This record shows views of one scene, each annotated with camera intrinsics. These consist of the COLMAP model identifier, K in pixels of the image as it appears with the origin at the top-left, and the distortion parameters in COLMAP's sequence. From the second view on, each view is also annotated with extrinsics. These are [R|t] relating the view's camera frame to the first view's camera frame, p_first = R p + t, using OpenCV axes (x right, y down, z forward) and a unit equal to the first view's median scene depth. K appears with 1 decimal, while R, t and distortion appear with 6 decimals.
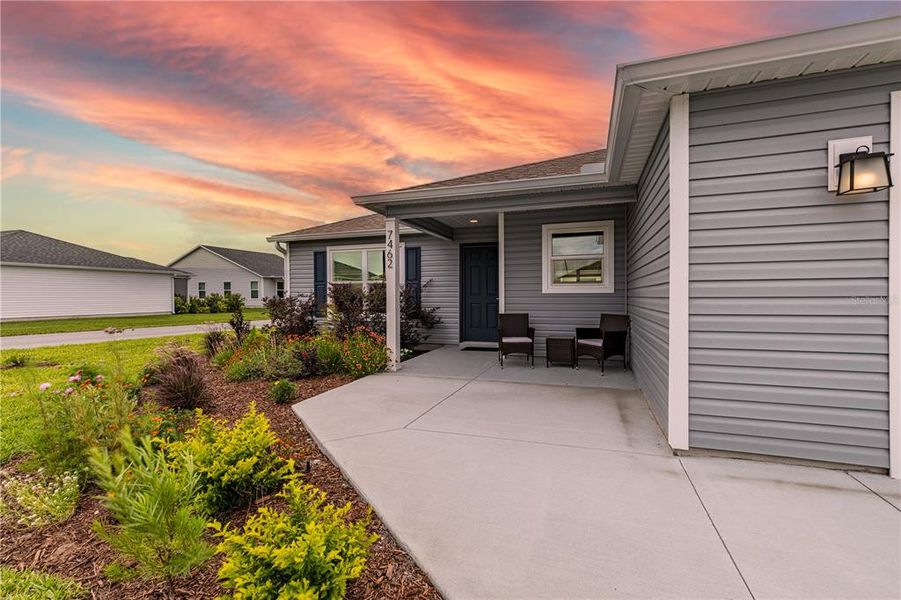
lens RADIAL K [[400.5, 0, 450.5], [0, 400.5, 300.0], [0, 0, 1]] dist [0.001656, 0.000287]
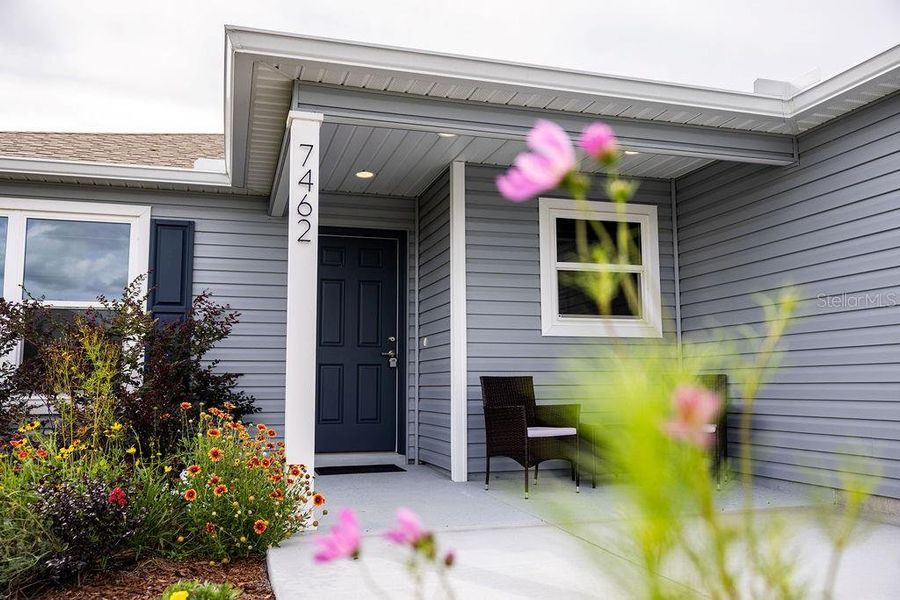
lens RADIAL K [[750.7, 0, 450.0], [0, 750.7, 300.0], [0, 0, 1]] dist [-0.020273, -0.003603]
pose [[0.812777, 0.066859, 0.578726, -0.371756], [0.006695, 0.992255, -0.124037, 0.049658], [-0.582537, 0.104689, 0.806034, 0.316751]]
